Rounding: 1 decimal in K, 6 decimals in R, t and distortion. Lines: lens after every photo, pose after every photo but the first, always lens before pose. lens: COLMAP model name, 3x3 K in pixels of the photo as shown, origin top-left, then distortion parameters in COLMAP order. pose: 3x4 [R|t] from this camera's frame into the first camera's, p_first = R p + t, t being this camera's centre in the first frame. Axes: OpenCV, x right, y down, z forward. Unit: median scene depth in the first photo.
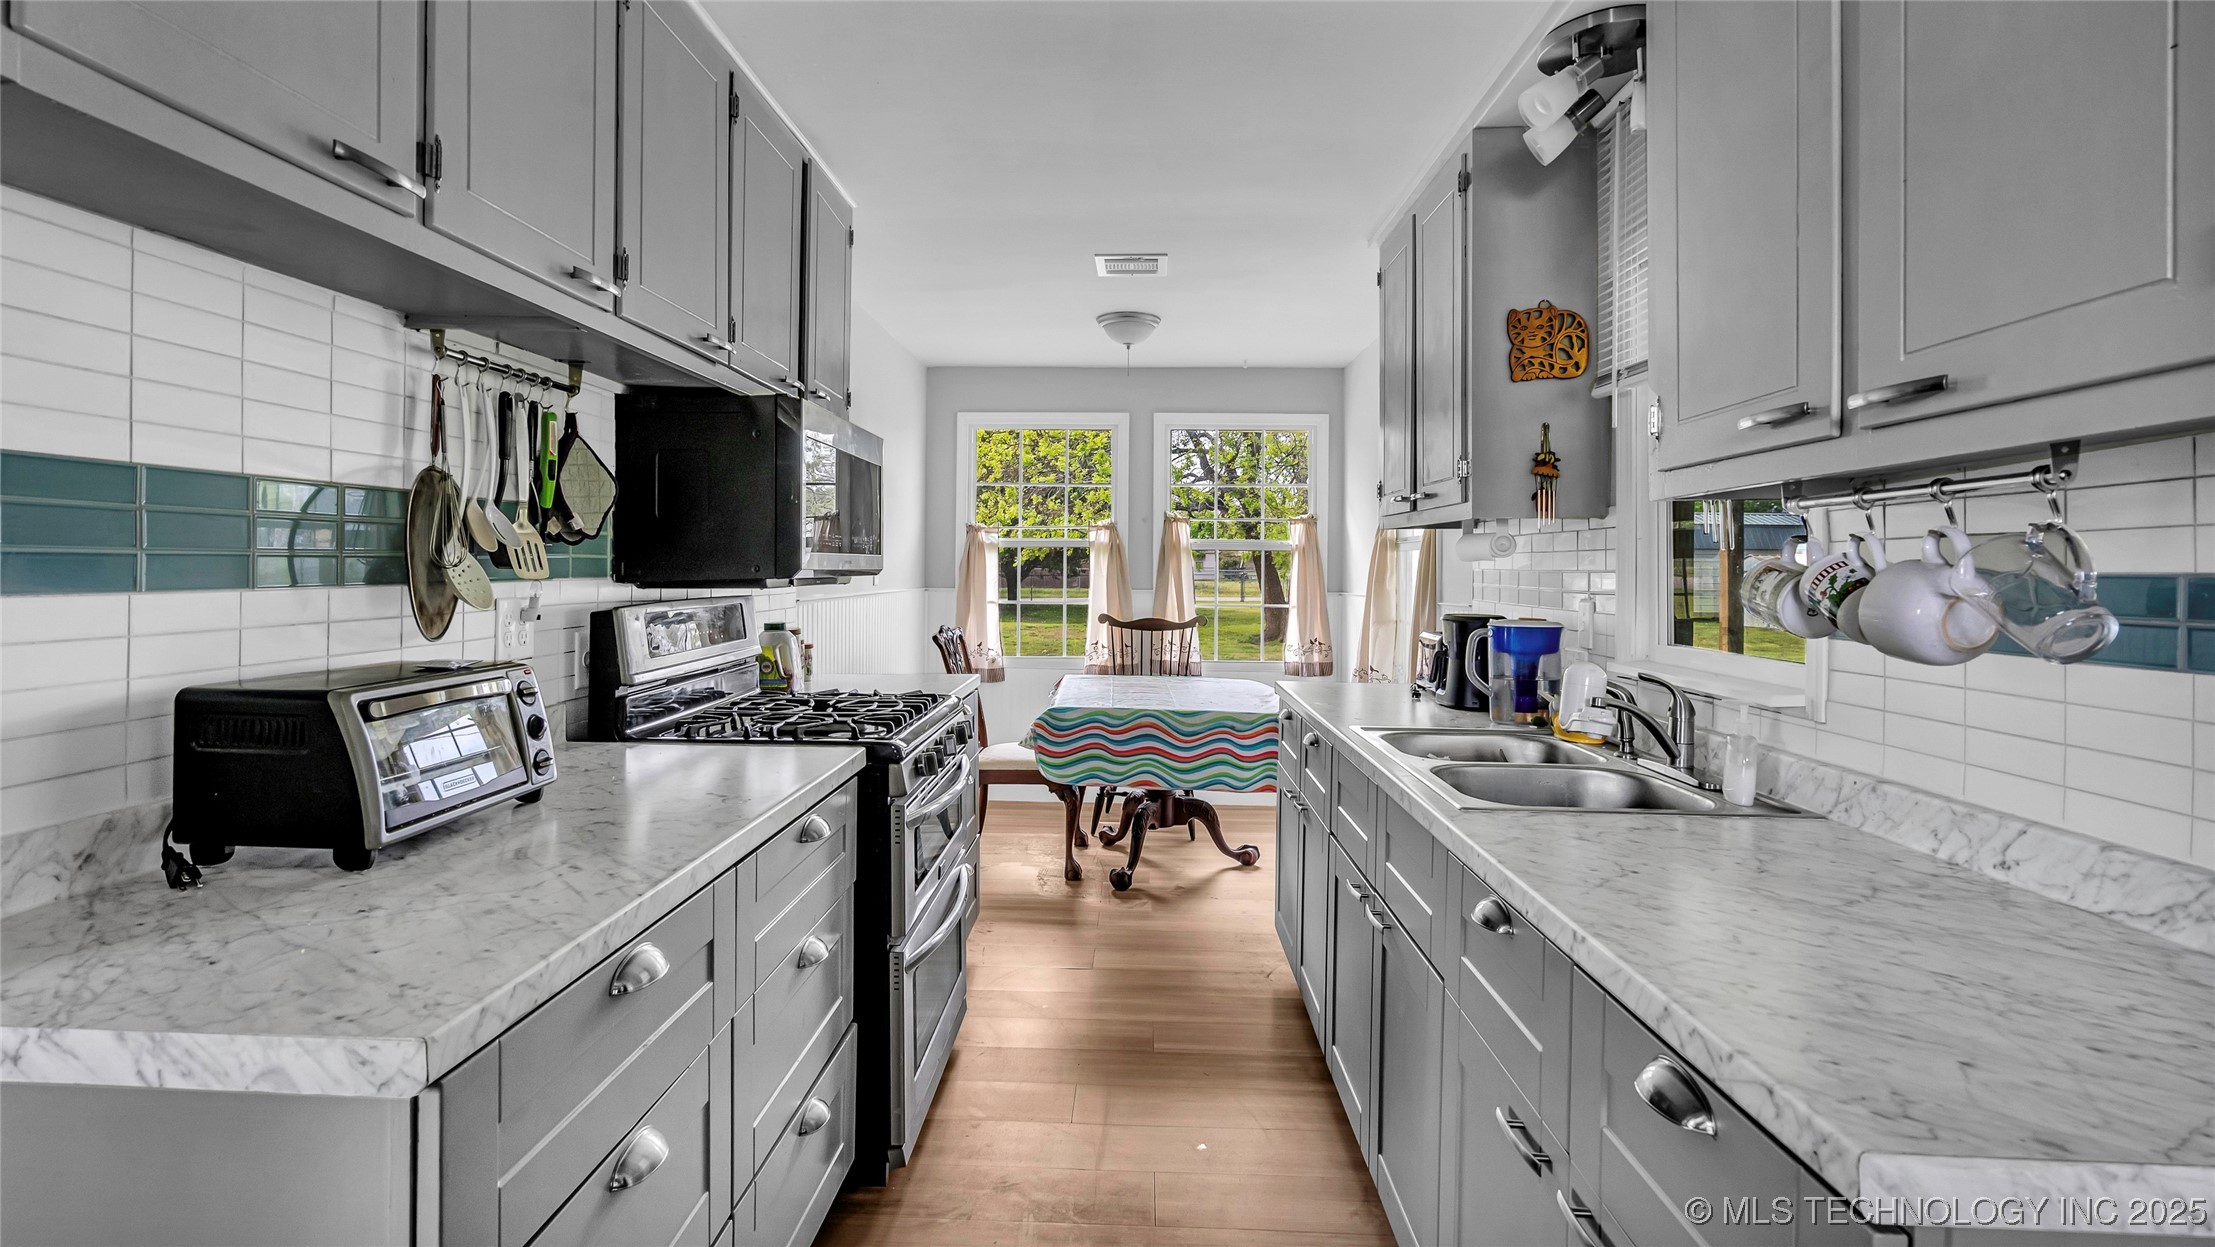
lens RADIAL K [[1039.8, 0, 1094.0], [0, 1039.8, 567.9], [0, 0, 1]] dist [-0.004274, 0.001487]
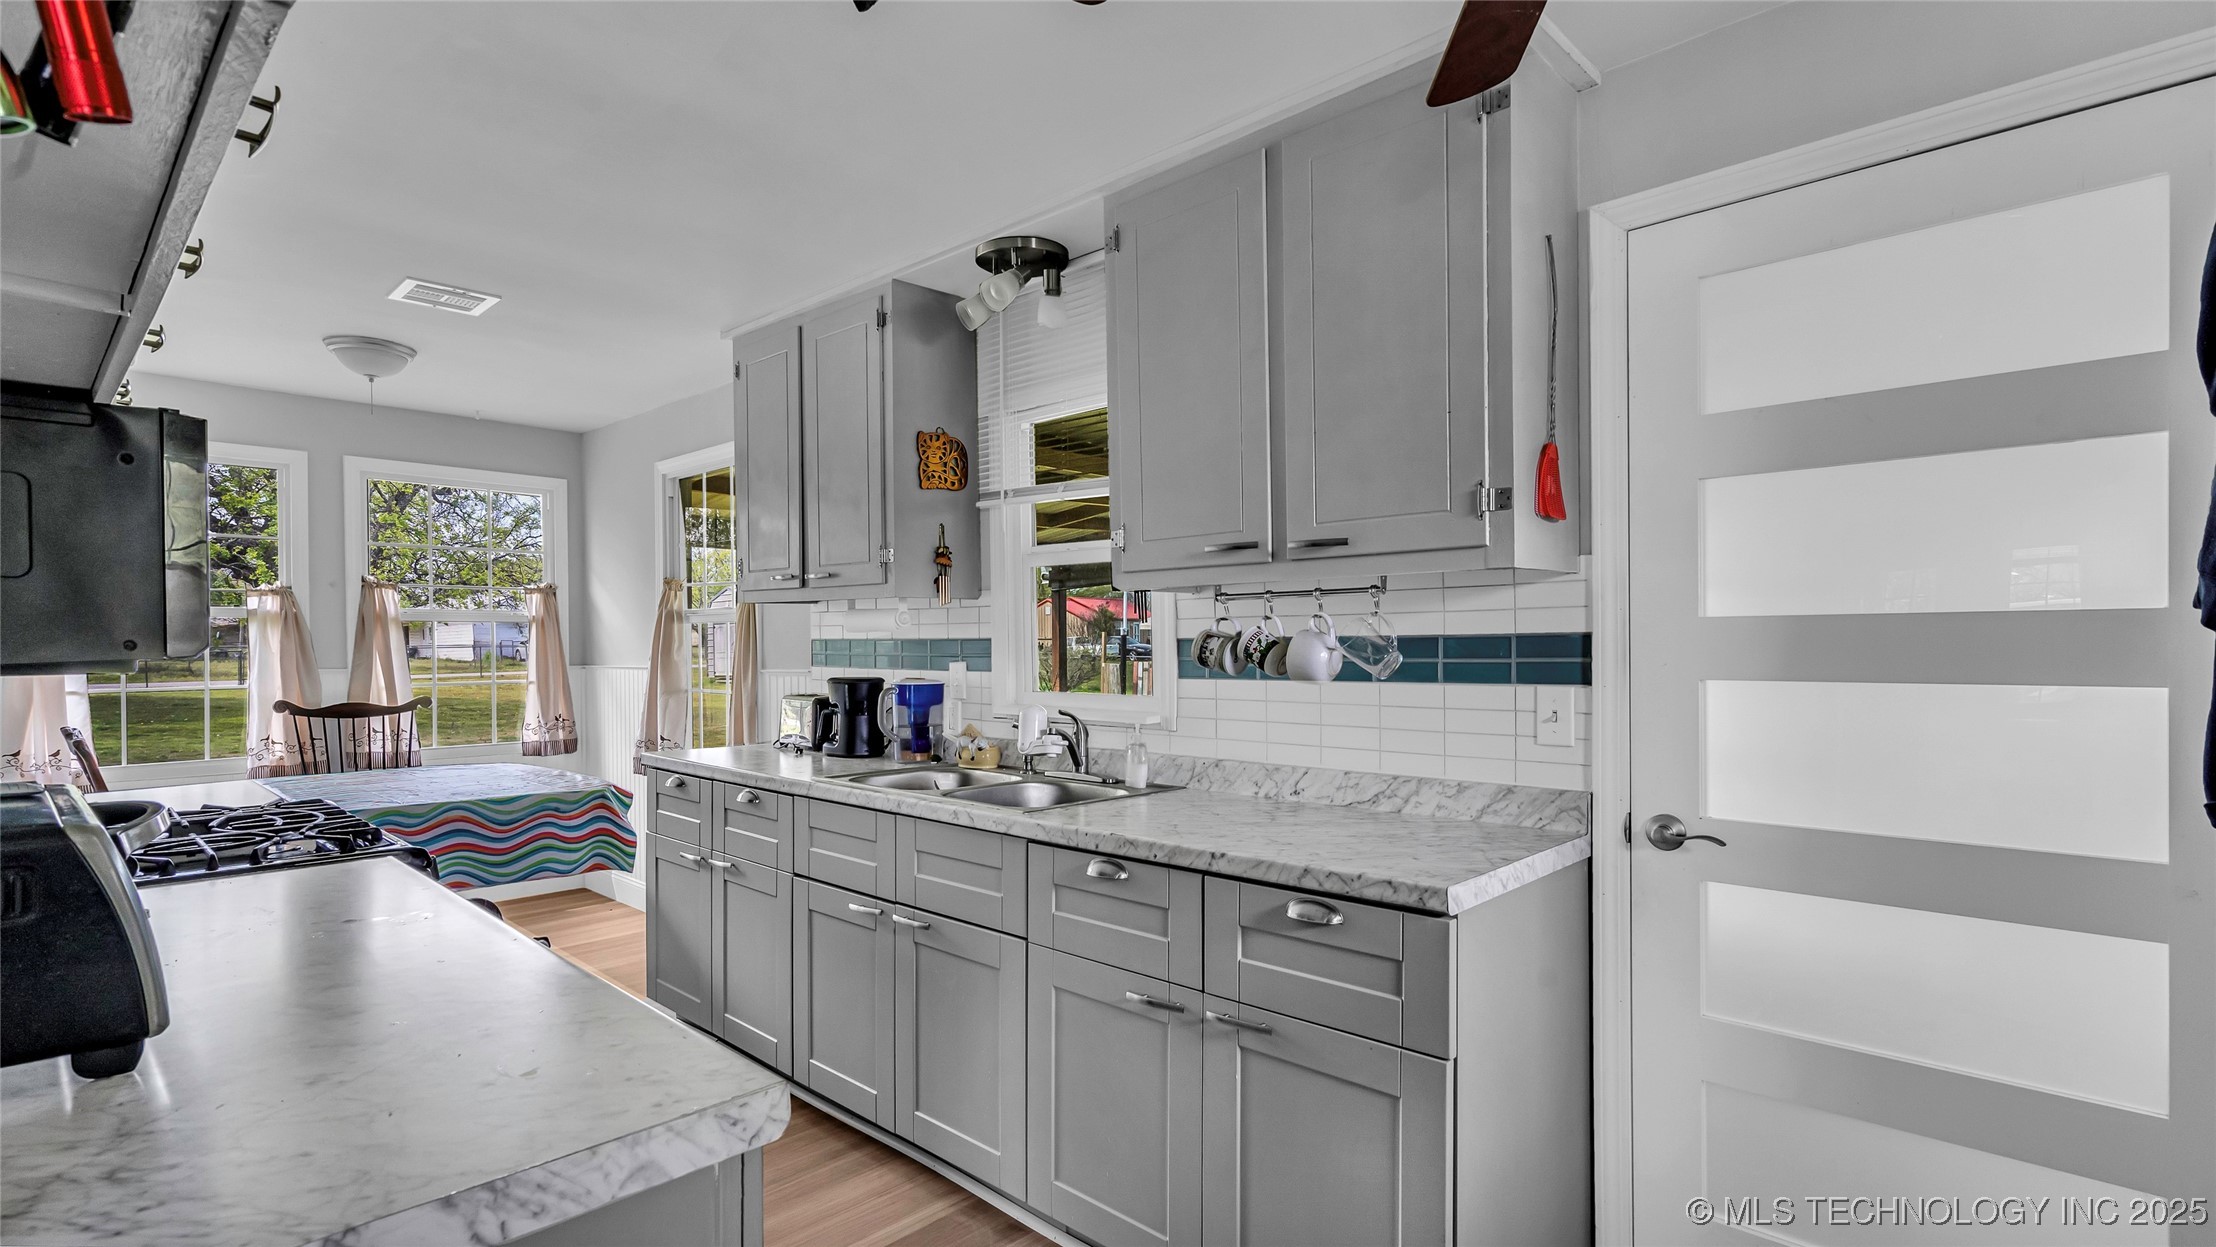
lens RADIAL K [[1040.2, 0, 1089.0], [0, 1040.2, 636.2], [0, 0, 1]] dist [-0.004274, 0.001487]
pose [[0.662586, -0.007167, 0.748951, -0.403750], [0.009356, 0.999955, 0.001291, -0.001071], [-0.748927, 0.006152, 0.662624, 0.017114]]
